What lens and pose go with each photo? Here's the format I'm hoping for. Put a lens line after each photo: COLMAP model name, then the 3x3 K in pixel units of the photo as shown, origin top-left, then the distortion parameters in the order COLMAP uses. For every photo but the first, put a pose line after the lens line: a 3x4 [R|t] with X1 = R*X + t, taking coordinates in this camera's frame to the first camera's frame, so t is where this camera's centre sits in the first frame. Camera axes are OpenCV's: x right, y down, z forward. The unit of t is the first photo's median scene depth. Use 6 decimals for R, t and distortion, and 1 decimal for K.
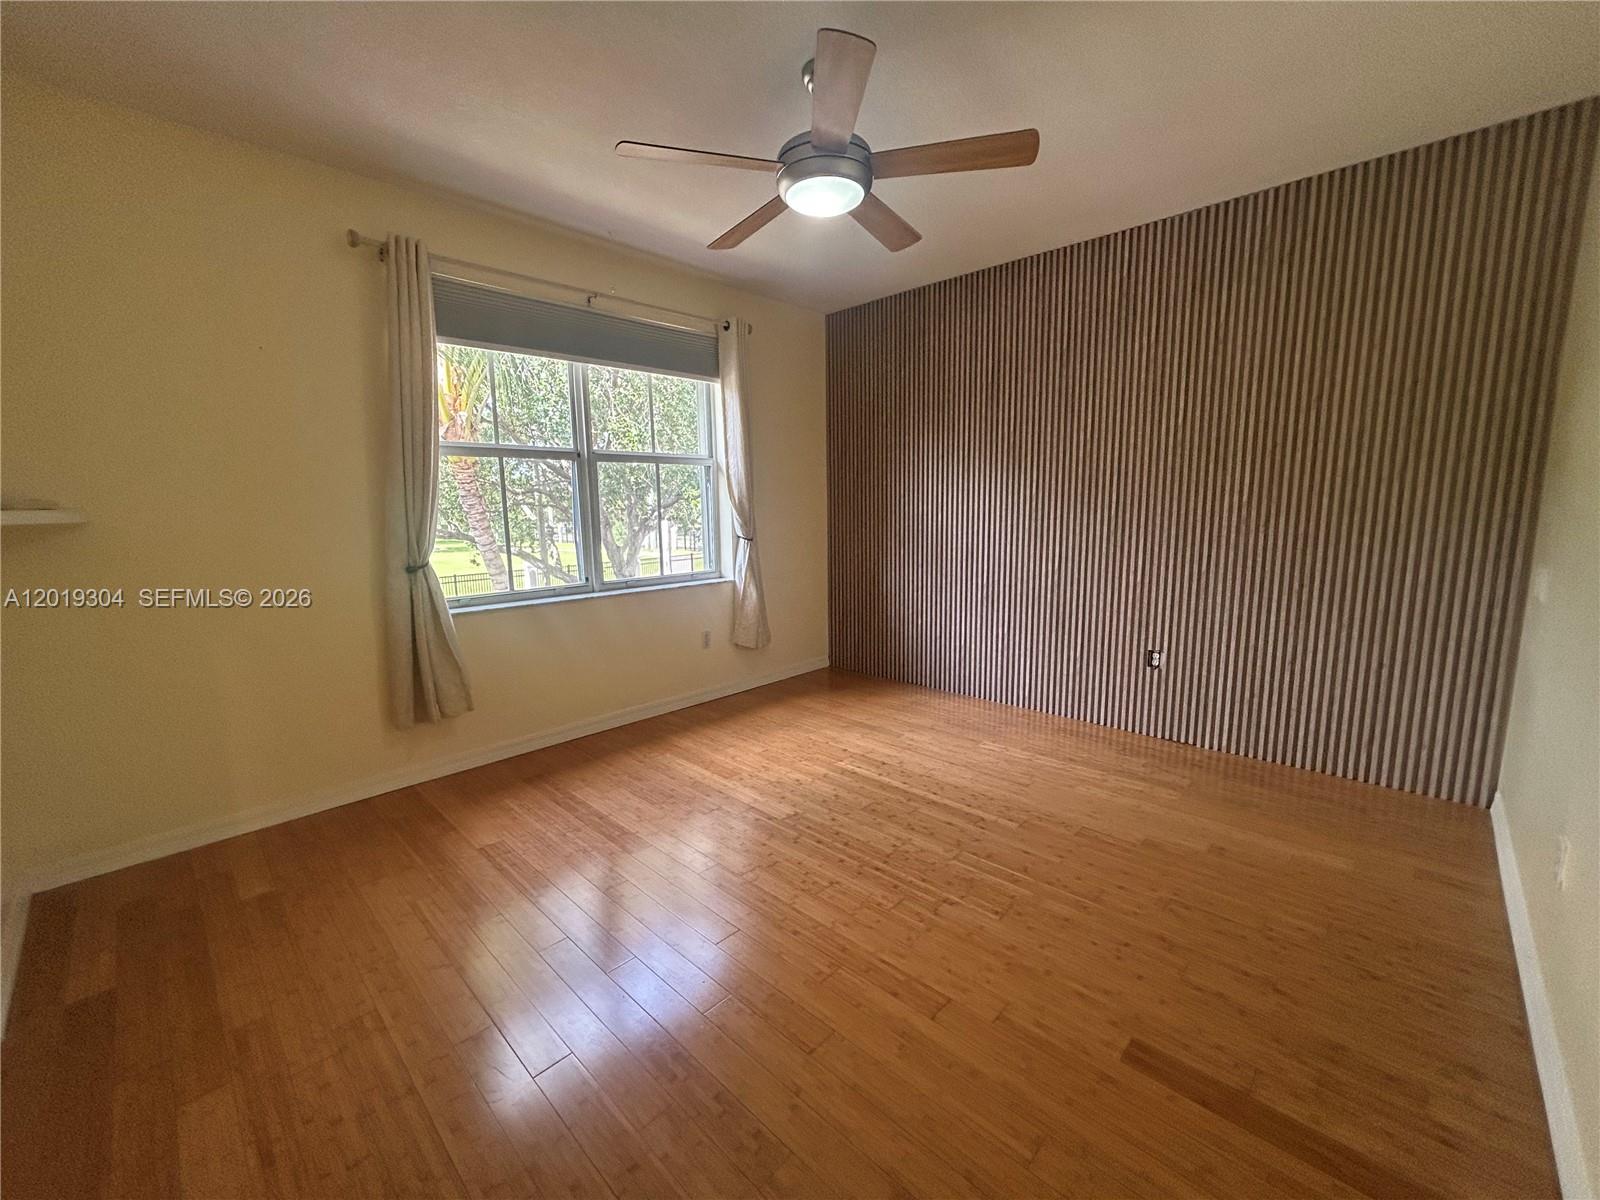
lens RADIAL K [[673.2, 0, 802.8], [0, 673.2, 597.8], [0, 0, 1]] dist [0.000535, 0.000532]
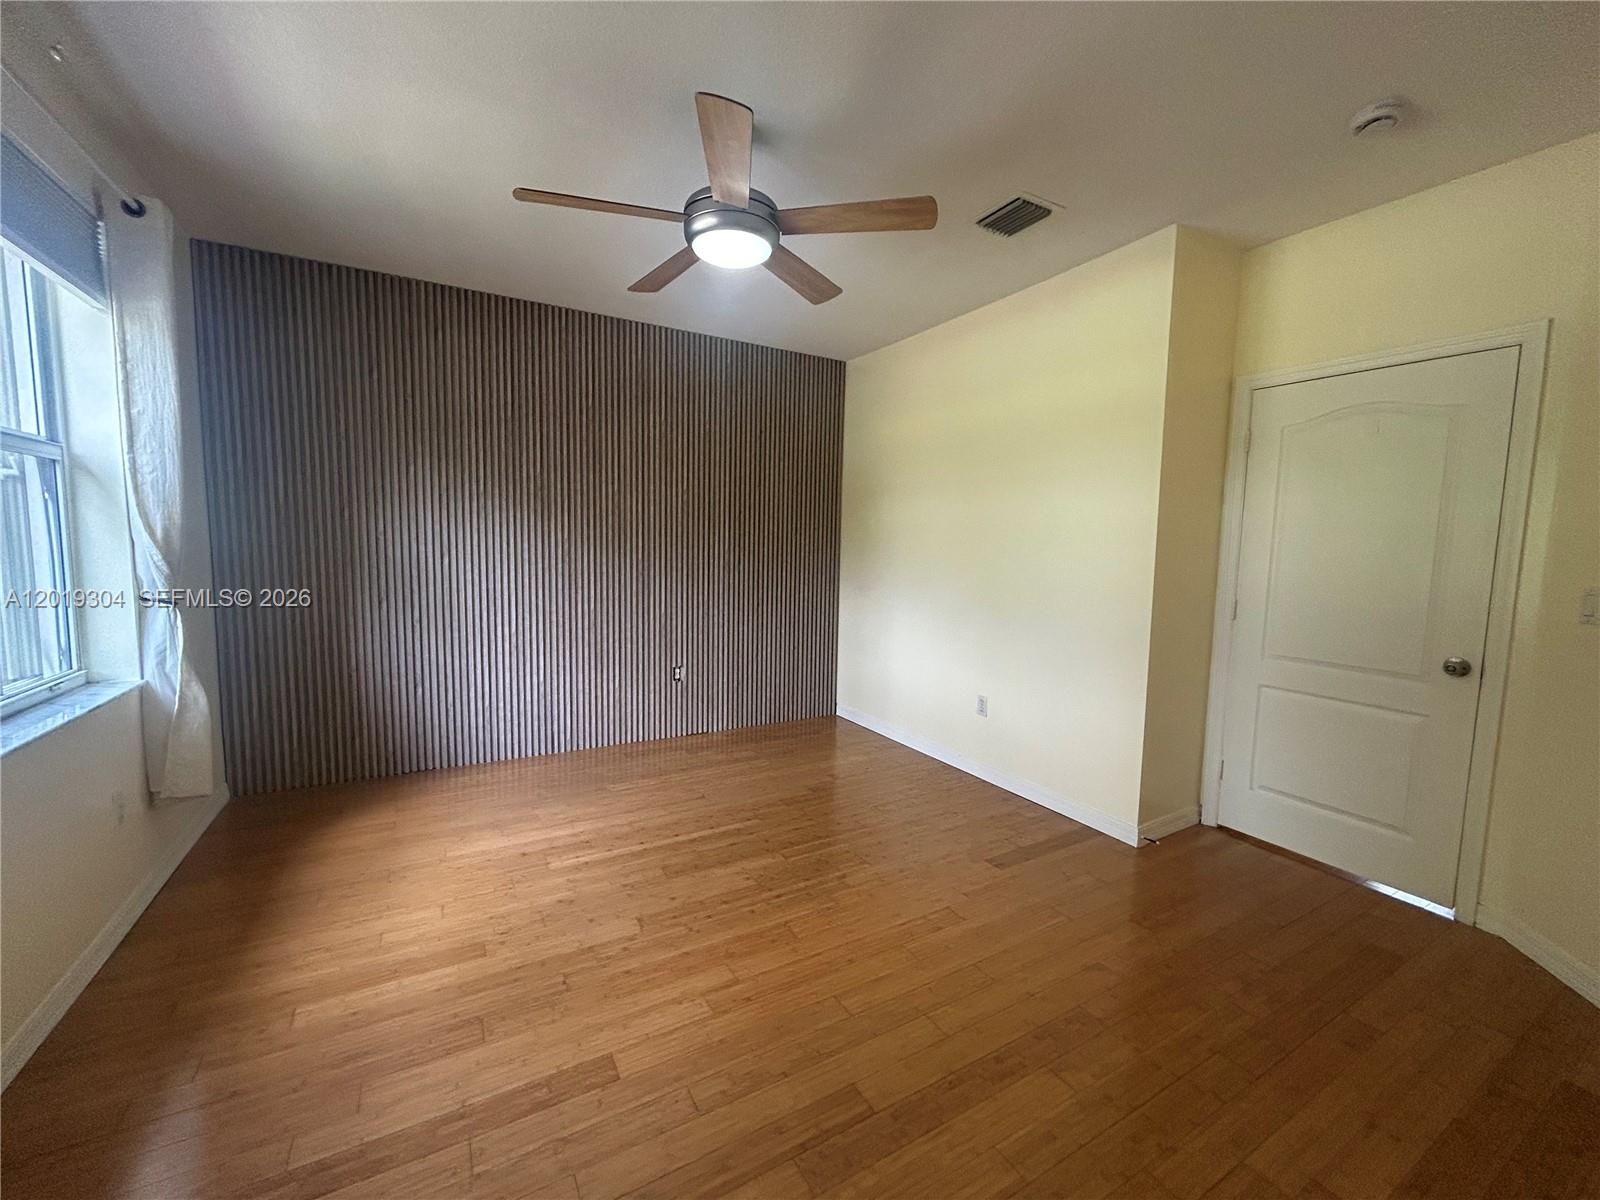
lens RADIAL K [[646.3, 0, 822.7], [0, 646.3, 607.0], [0, 0, 1]] dist [-0.001512, -0.000002]
pose [[0.244791, -0.078057, 0.966429, -0.595879], [0.111685, 0.992389, 0.051864, -0.068280], [-0.963122, 0.095240, 0.251646, 0.460772]]
